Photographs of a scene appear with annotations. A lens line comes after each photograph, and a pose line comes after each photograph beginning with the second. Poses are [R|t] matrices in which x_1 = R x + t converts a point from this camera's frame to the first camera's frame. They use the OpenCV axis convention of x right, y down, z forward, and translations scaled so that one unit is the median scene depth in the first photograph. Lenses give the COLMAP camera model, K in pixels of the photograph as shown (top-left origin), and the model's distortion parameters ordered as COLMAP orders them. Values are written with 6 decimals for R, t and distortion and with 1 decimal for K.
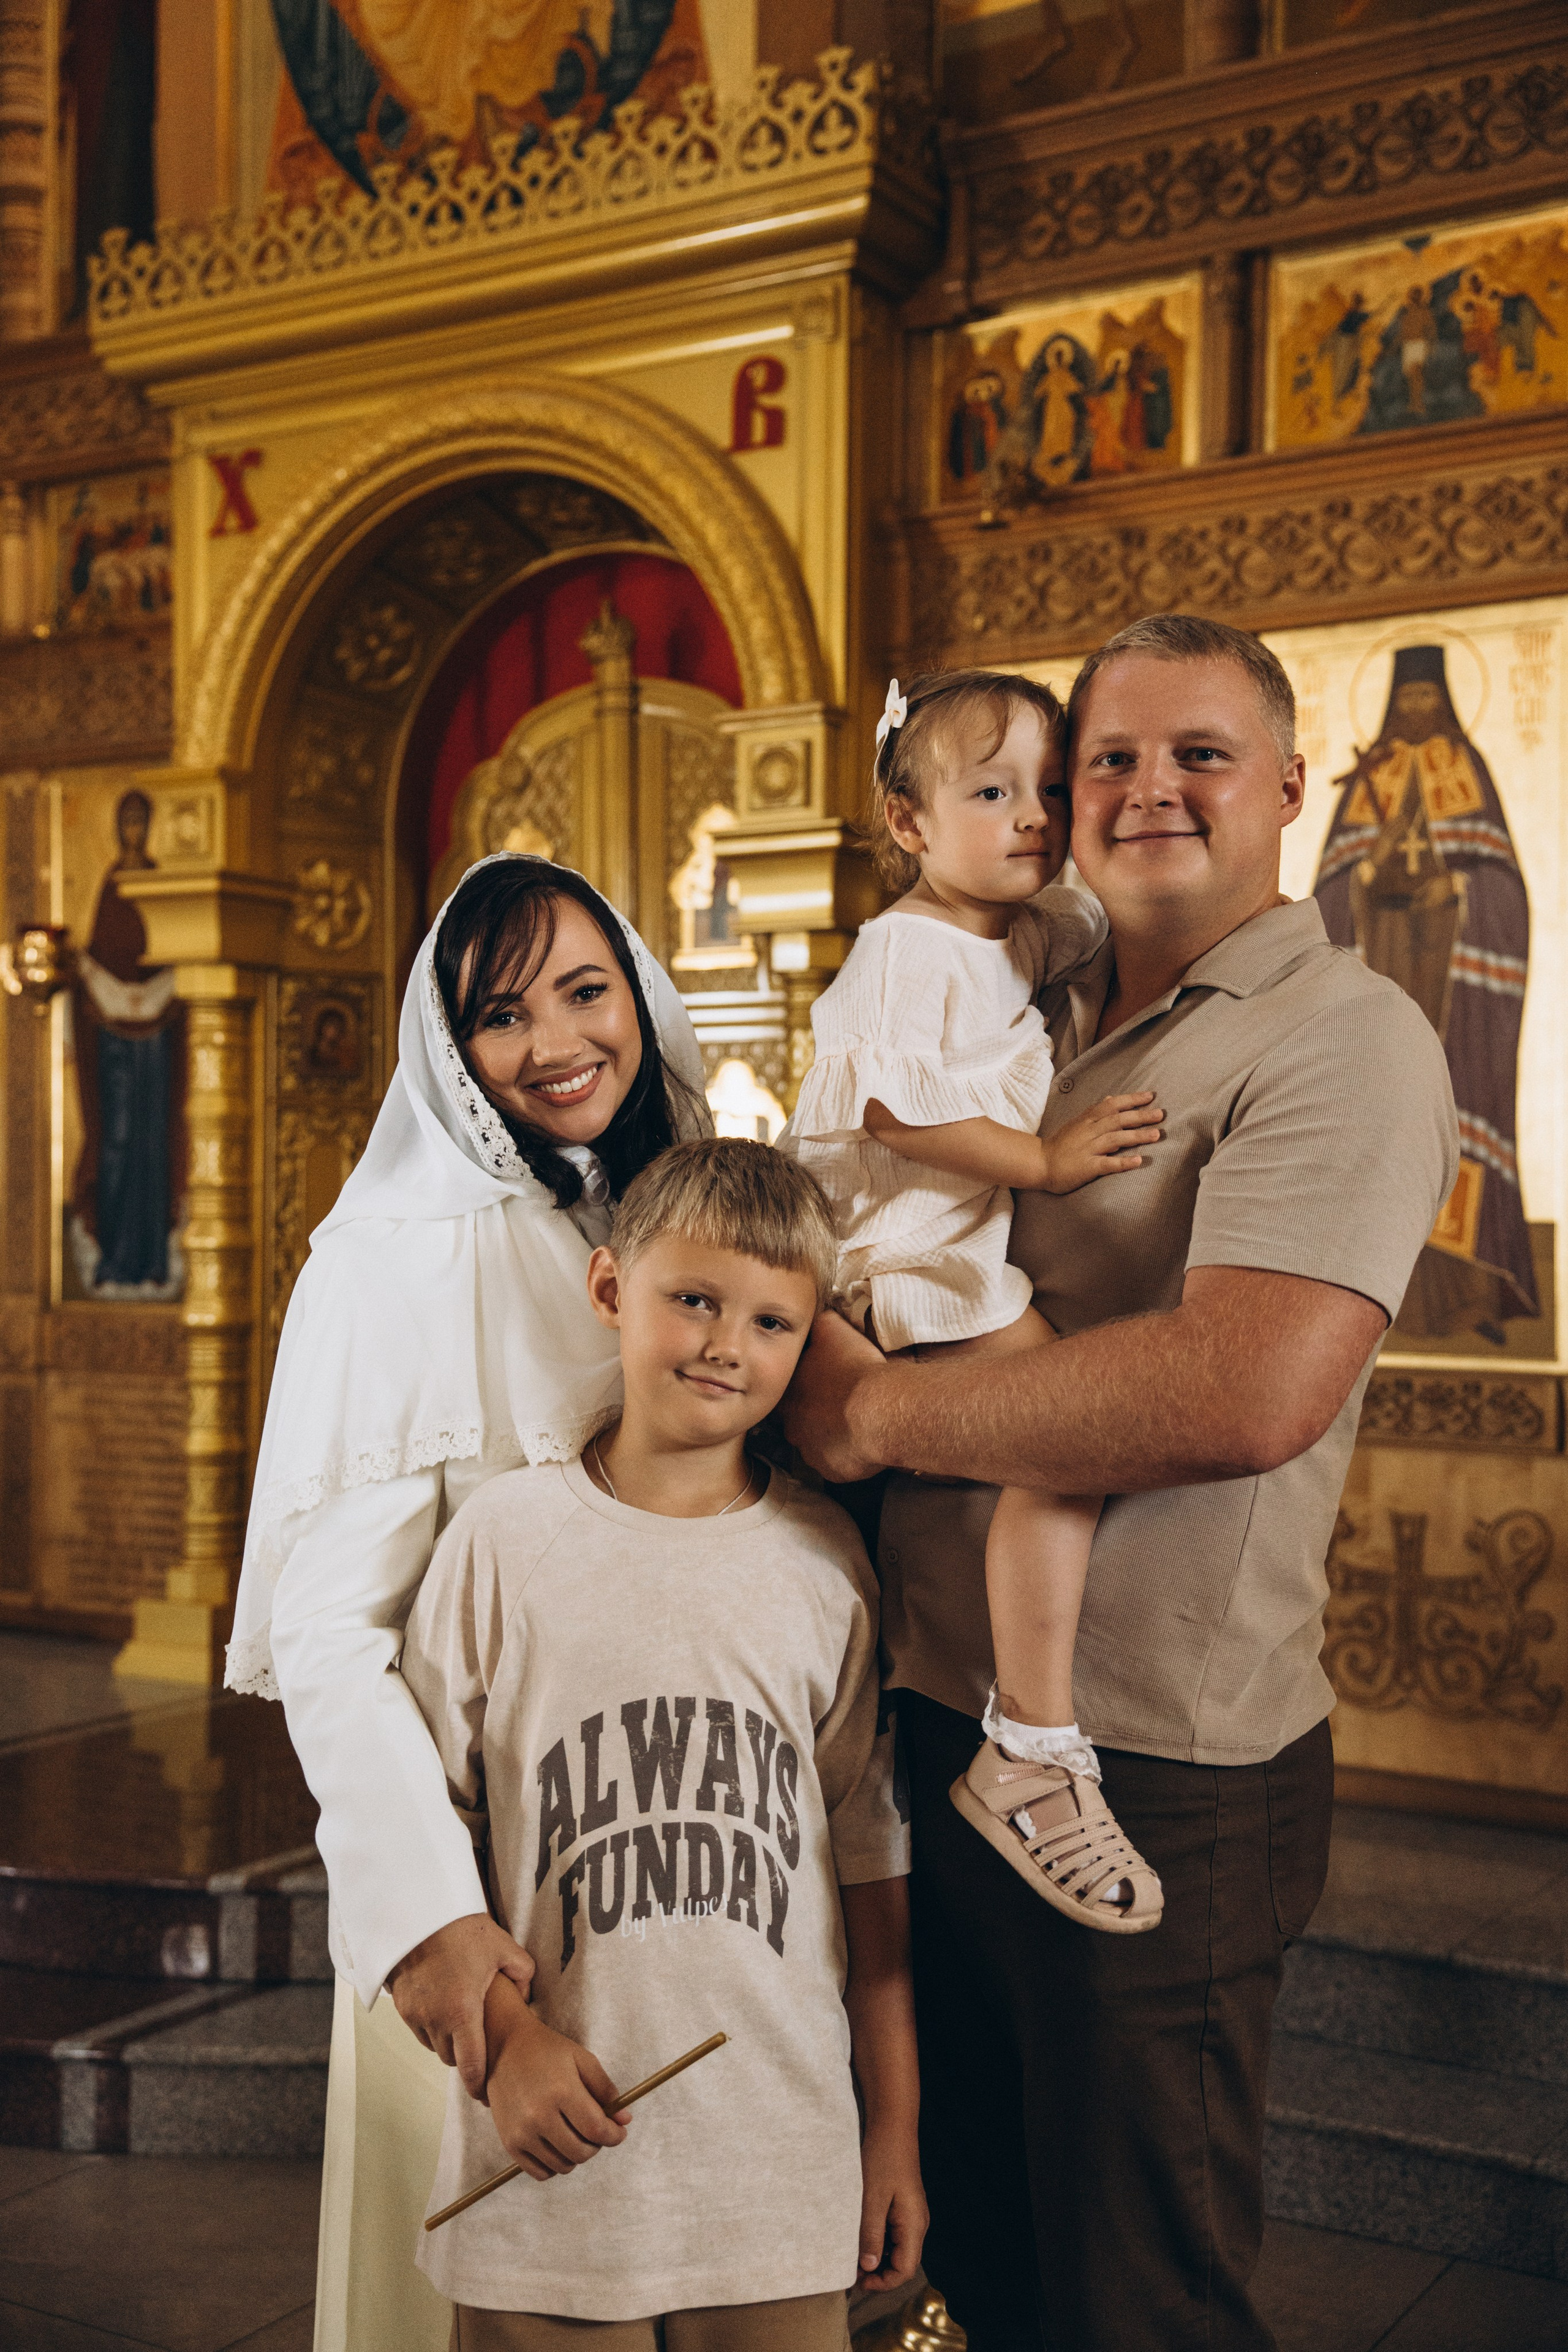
lens RADIAL K [[2610.4, 0, 795.4], [0, 2610.4, 1162.9], [0, 0, 1]] dist [0.139472, 0.000000]
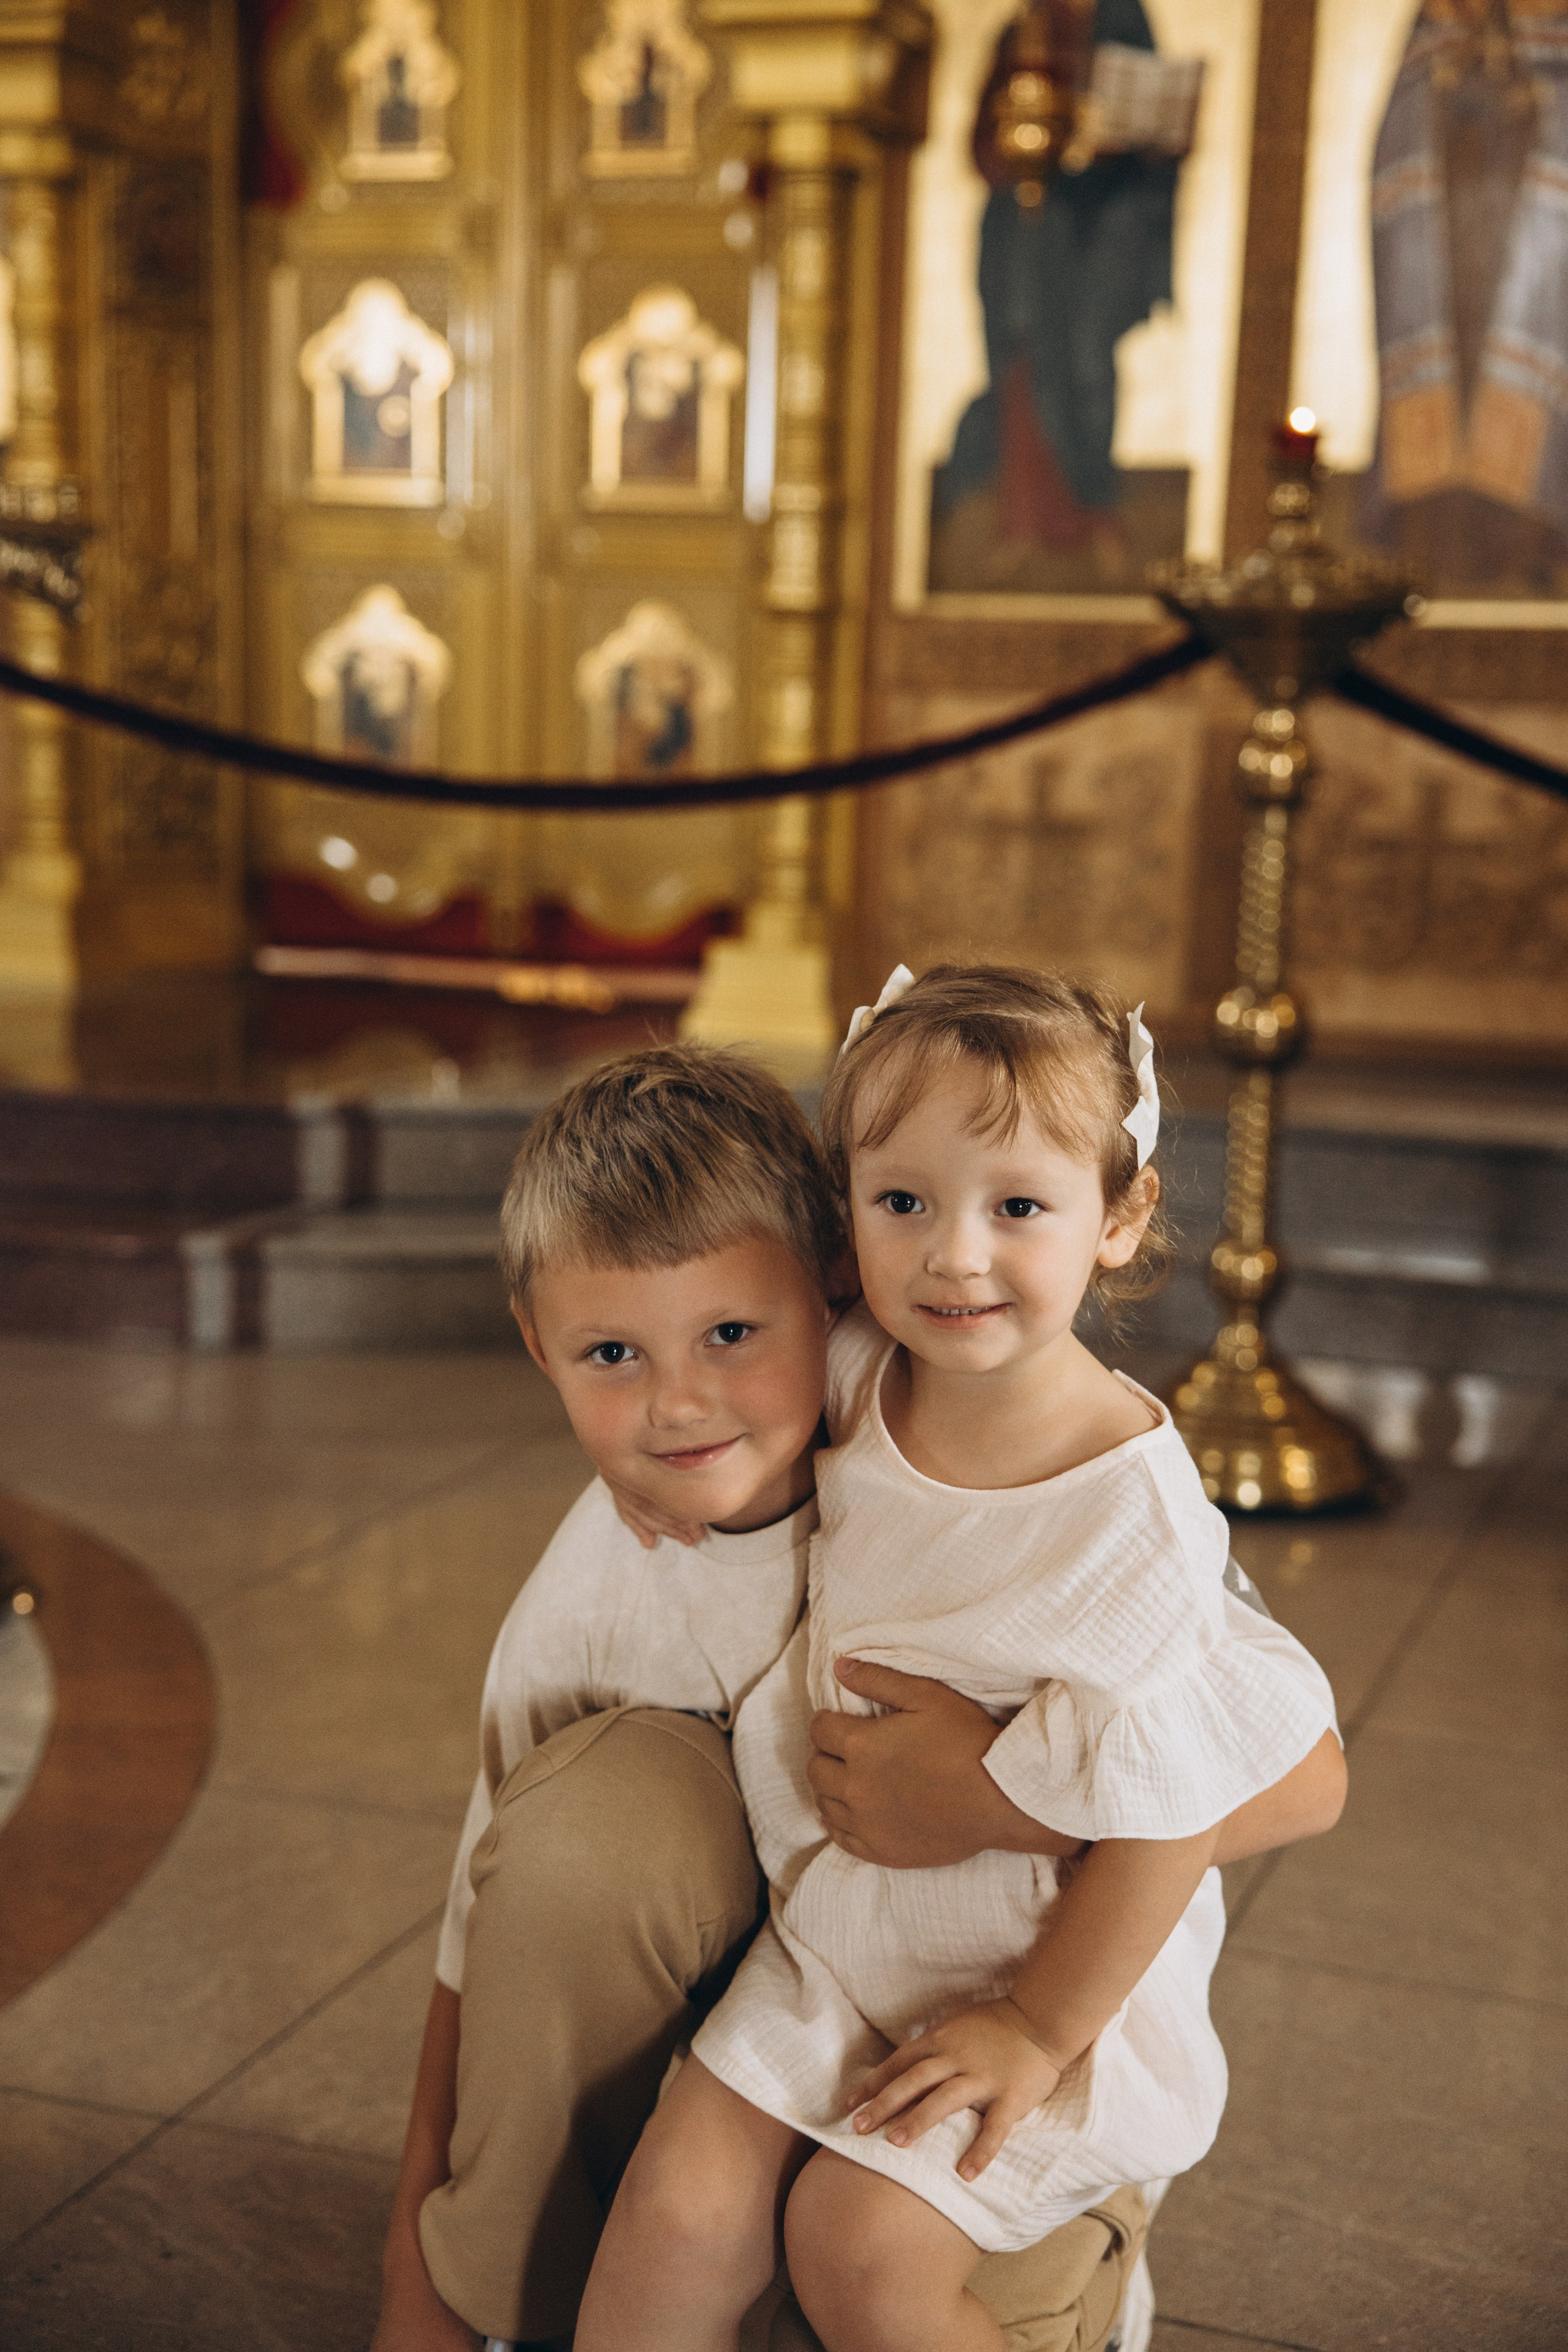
lens RADIAL K [[3263.1, 0, 798.5], [0, 3263.1, 1210.1], [0, 0, 1]] dist [0.166136, 0.000000]
pose [[0.981086, -0.002073, 0.193564, -0.206863], [-0.032769, 0.983732, 0.176627, 0.072530], [-0.190781, -0.179629, 0.965058, -0.147984]]
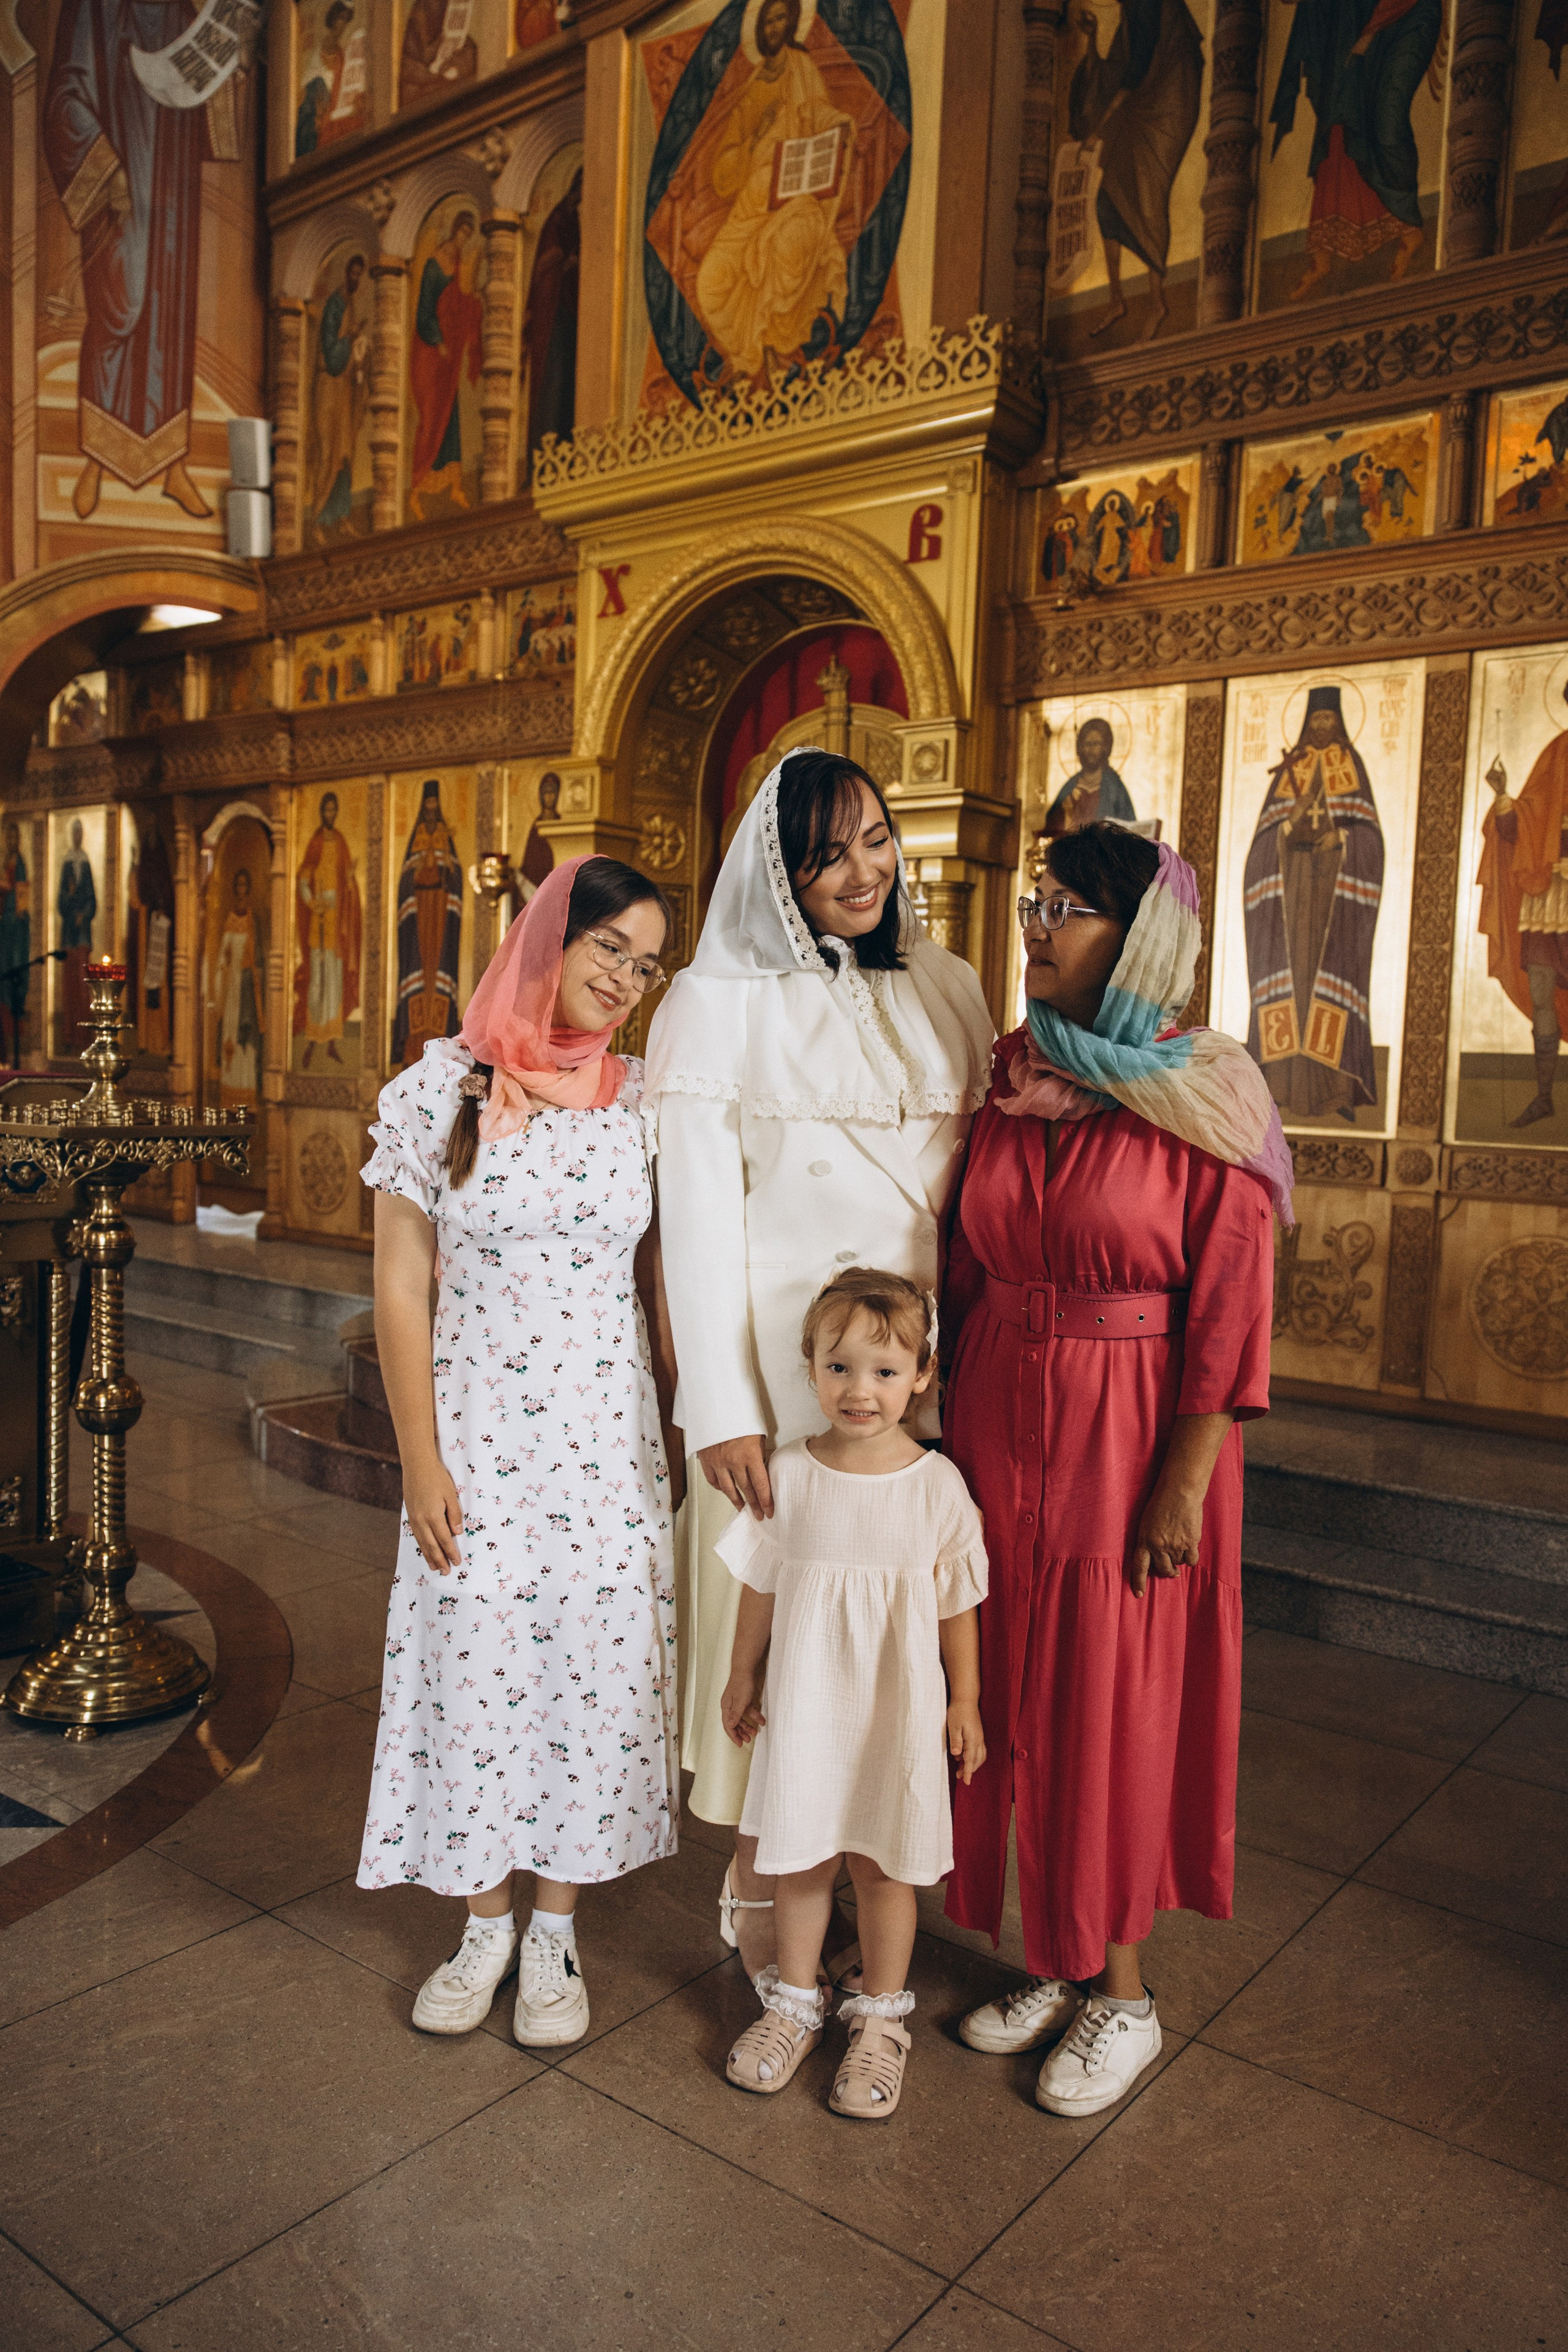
lens RADIAL K [[1719.3, 0, 785.3], [0, 1719.3, 1175.9], [0, 0, 1]] dist [-0.011880, 0.013442]
pose [[0.992579, 0.040043, -0.114822, 0.035846], [-0.030878, 0.996275, 0.080509, 0.023546], [0.117618, -0.076366, 0.990118, -0.084128]]
